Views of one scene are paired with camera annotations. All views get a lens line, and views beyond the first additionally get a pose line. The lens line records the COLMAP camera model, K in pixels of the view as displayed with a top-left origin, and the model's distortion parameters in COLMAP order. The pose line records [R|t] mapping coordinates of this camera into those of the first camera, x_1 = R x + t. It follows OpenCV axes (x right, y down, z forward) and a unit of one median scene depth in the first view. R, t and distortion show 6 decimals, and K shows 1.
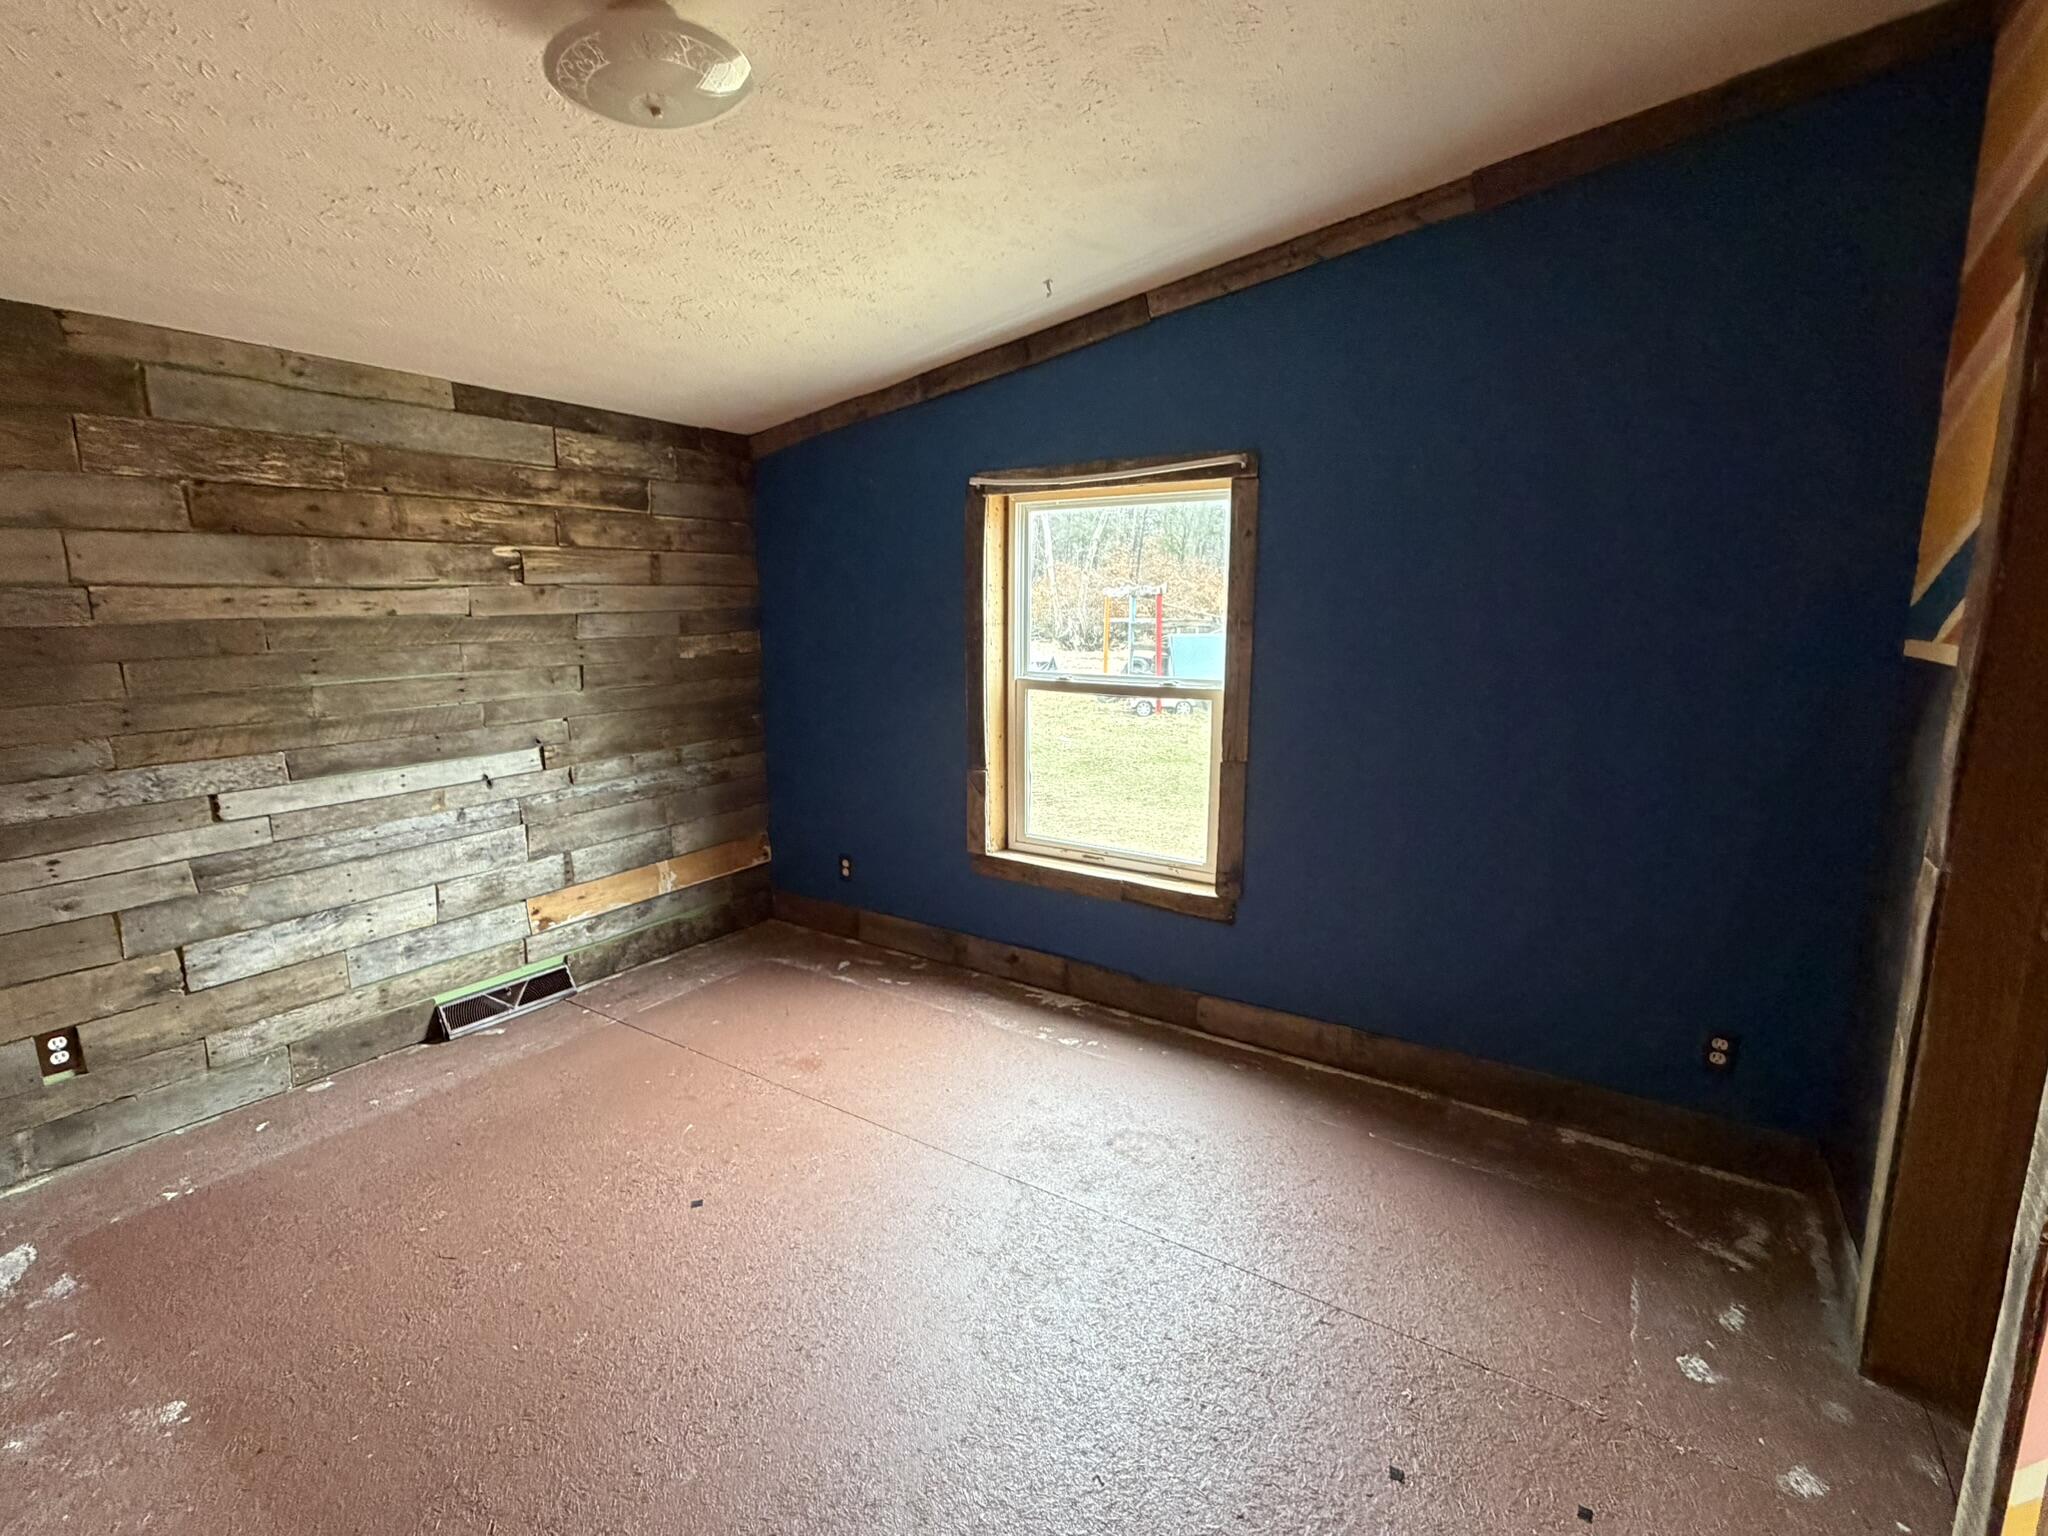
lens RADIAL K [[964.8, 0, 1022.1], [0, 964.8, 765.8], [0, 0, 1]] dist [0.002545, -0.002304]
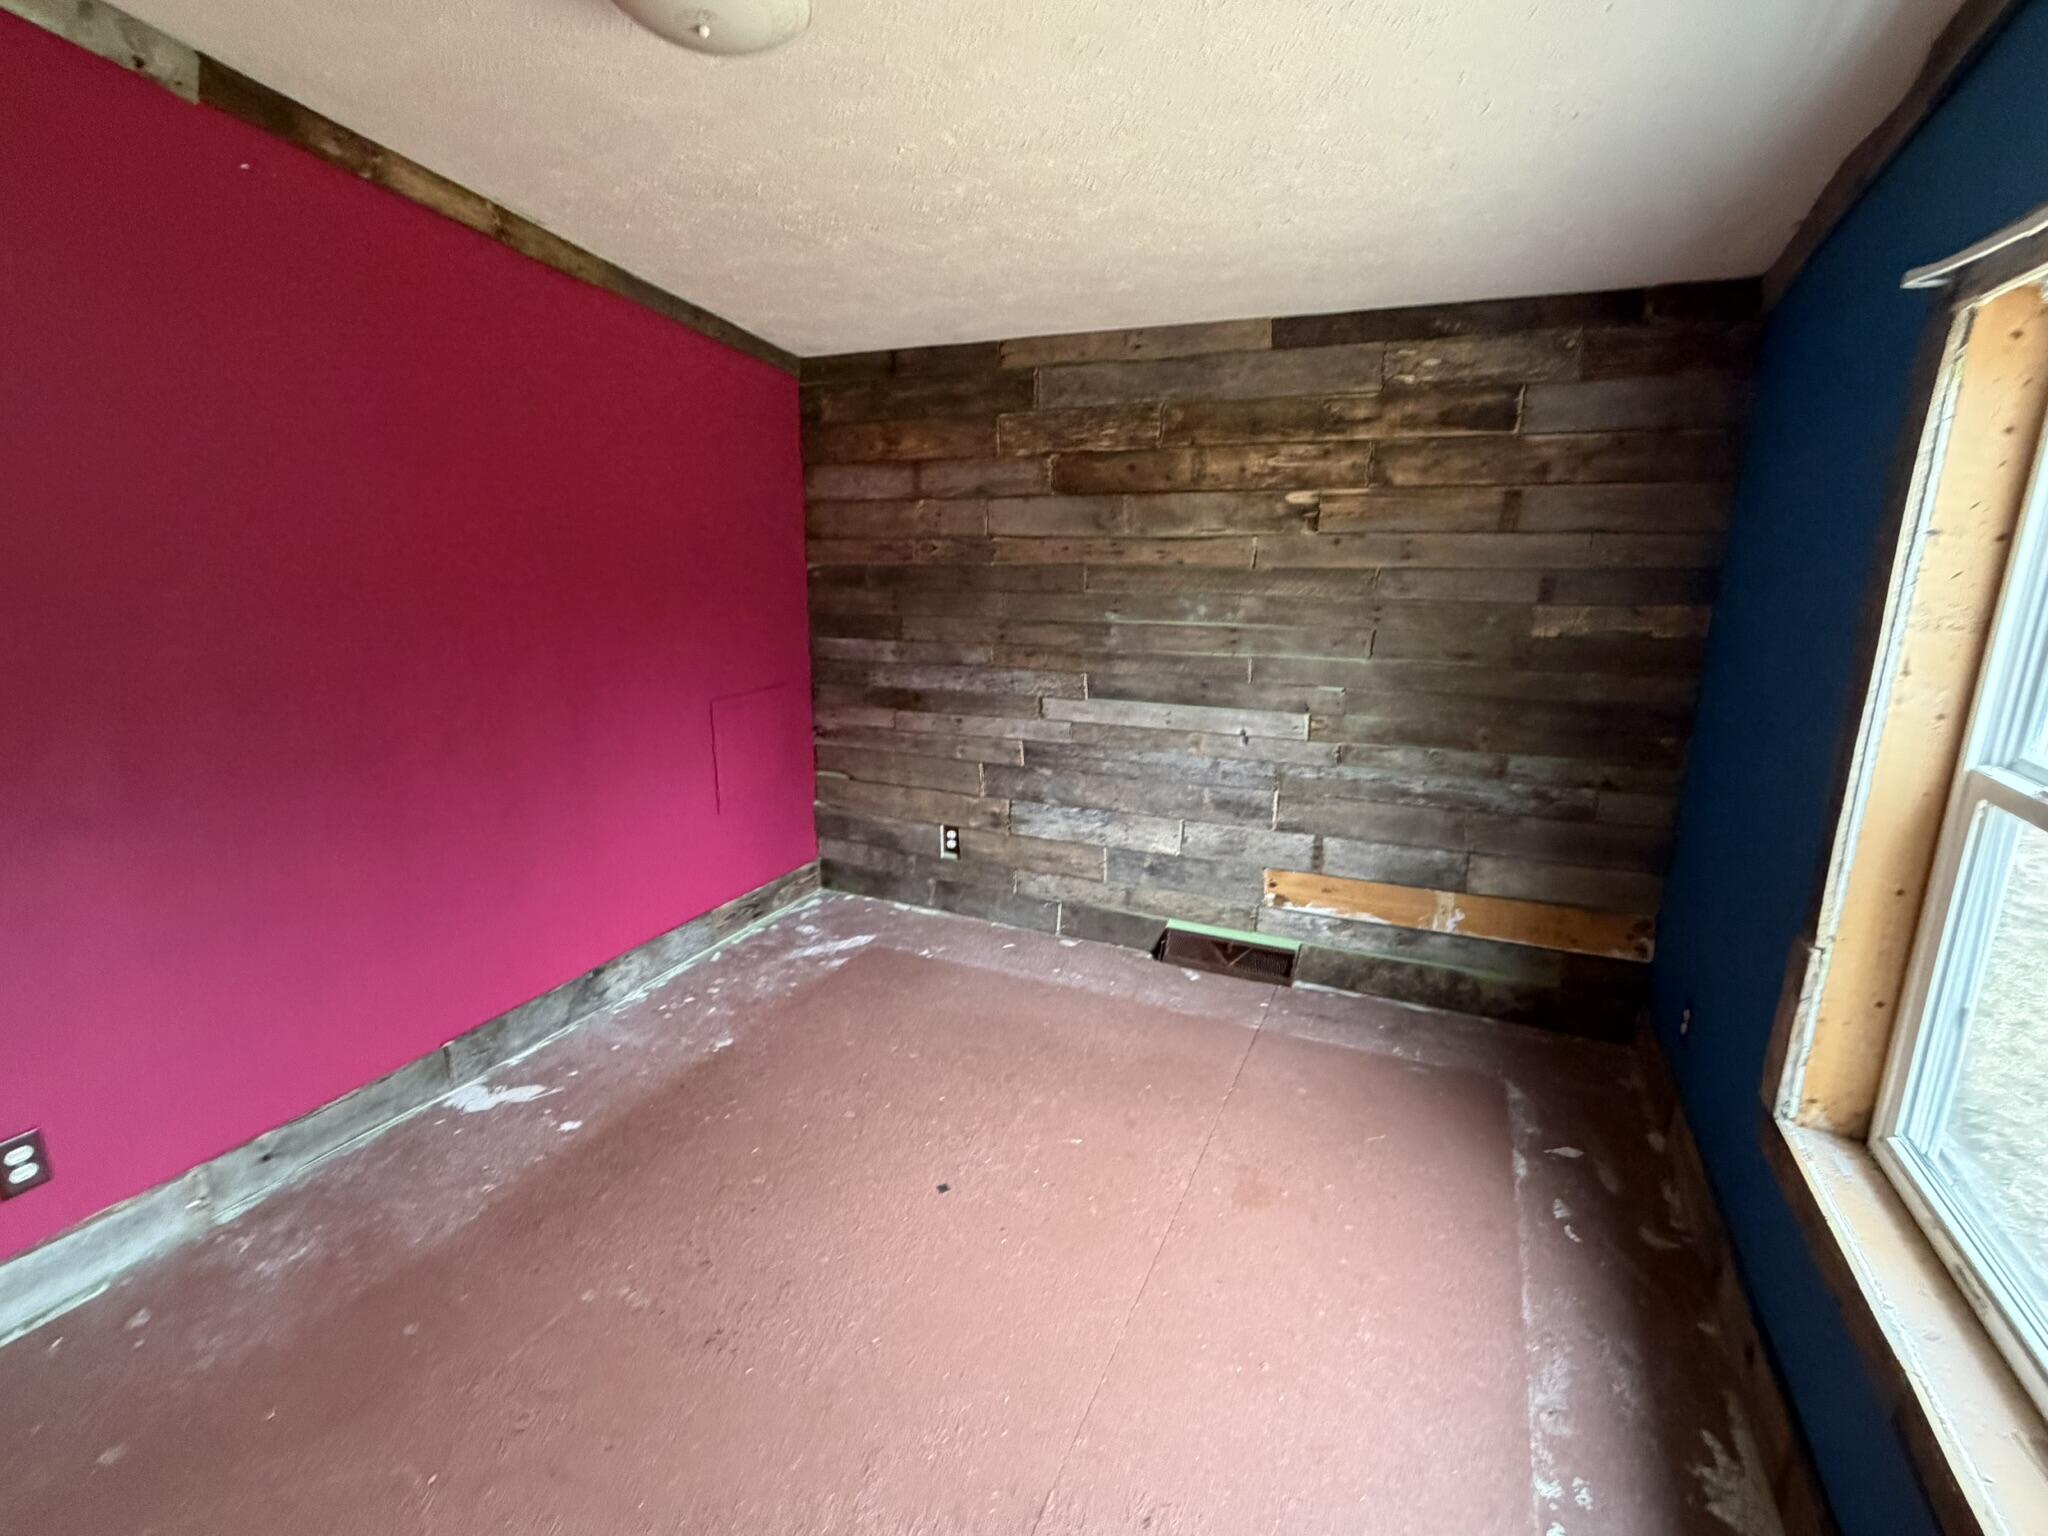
lens RADIAL K [[964.8, 0, 1019.8], [0, 964.8, 765.7], [0, 0, 1]] dist [0.002545, -0.002304]
pose [[0.136654, 0.230410, -0.963451, 0.368019], [-0.173021, 0.963176, 0.205804, -0.119414], [0.975392, 0.138573, 0.171487, 0.619336]]
